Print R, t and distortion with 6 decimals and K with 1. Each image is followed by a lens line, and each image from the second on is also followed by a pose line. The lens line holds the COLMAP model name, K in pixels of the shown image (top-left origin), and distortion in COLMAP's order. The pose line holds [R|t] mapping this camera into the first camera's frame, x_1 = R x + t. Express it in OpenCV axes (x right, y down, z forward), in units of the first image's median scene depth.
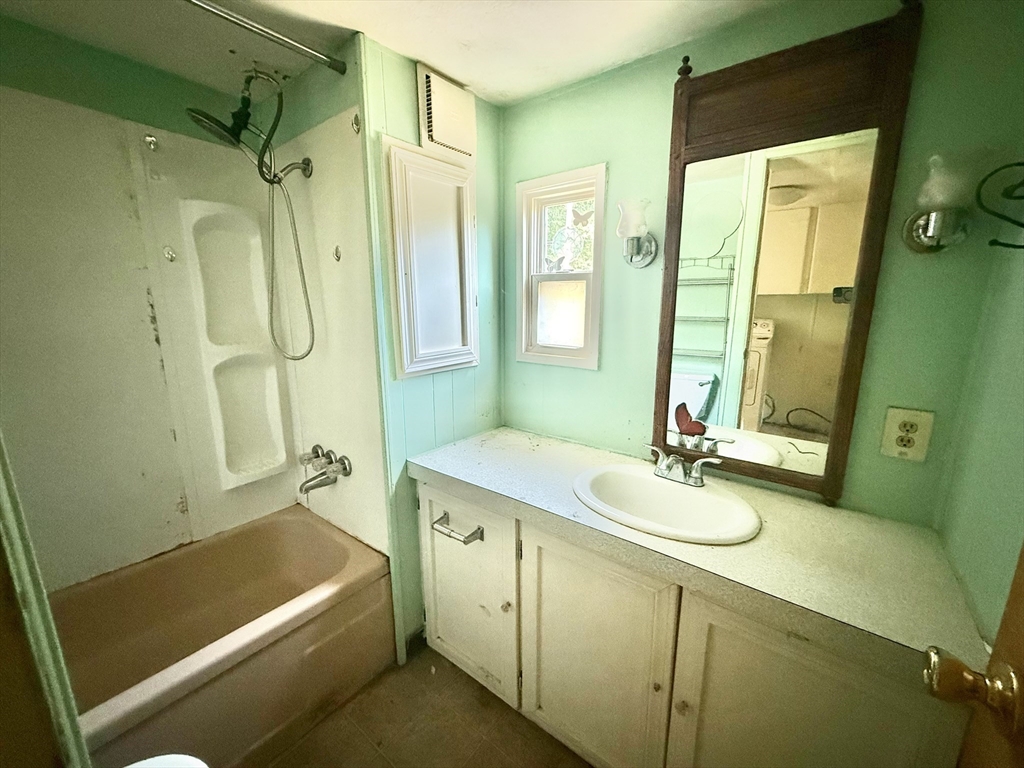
lens RADIAL K [[408.2, 0, 511.2], [0, 408.2, 382.2], [0, 0, 1]] dist [0.000124, -0.000072]
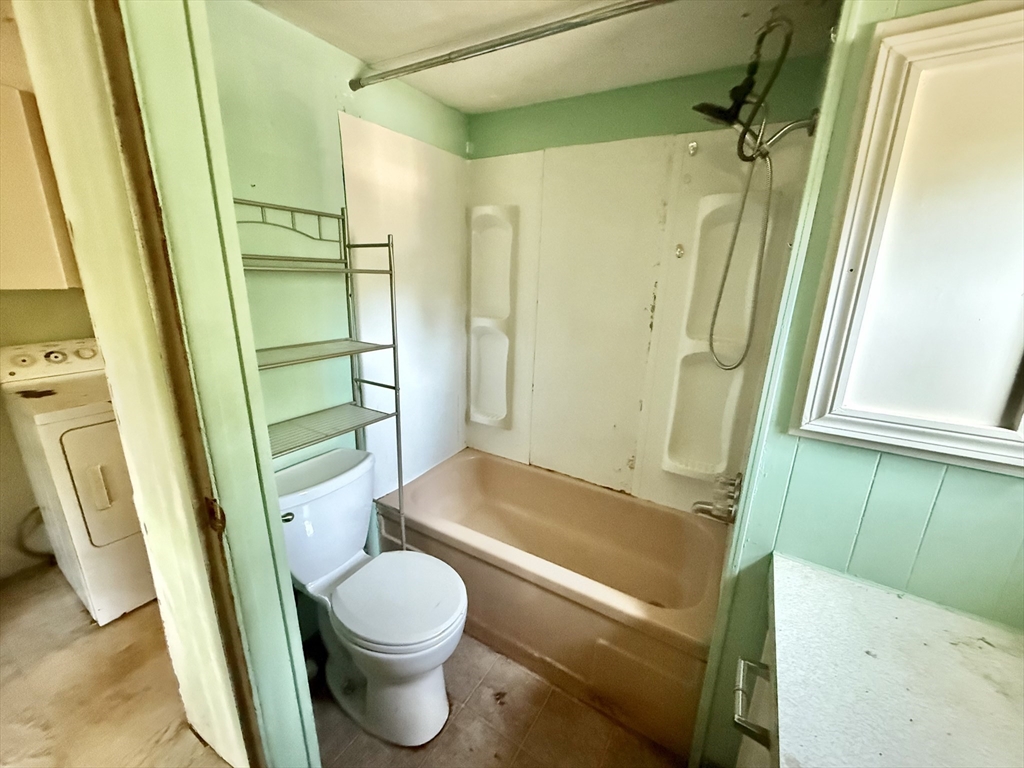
lens RADIAL K [[408.2, 0, 511.2], [0, 408.2, 382.2], [0, 0, 1]] dist [0.000124, -0.000072]
pose [[0.118960, 0.263110, -0.957404, 0.263970], [-0.216357, 0.947949, 0.233628, -0.138872], [0.969040, 0.179349, 0.169694, 0.441329]]
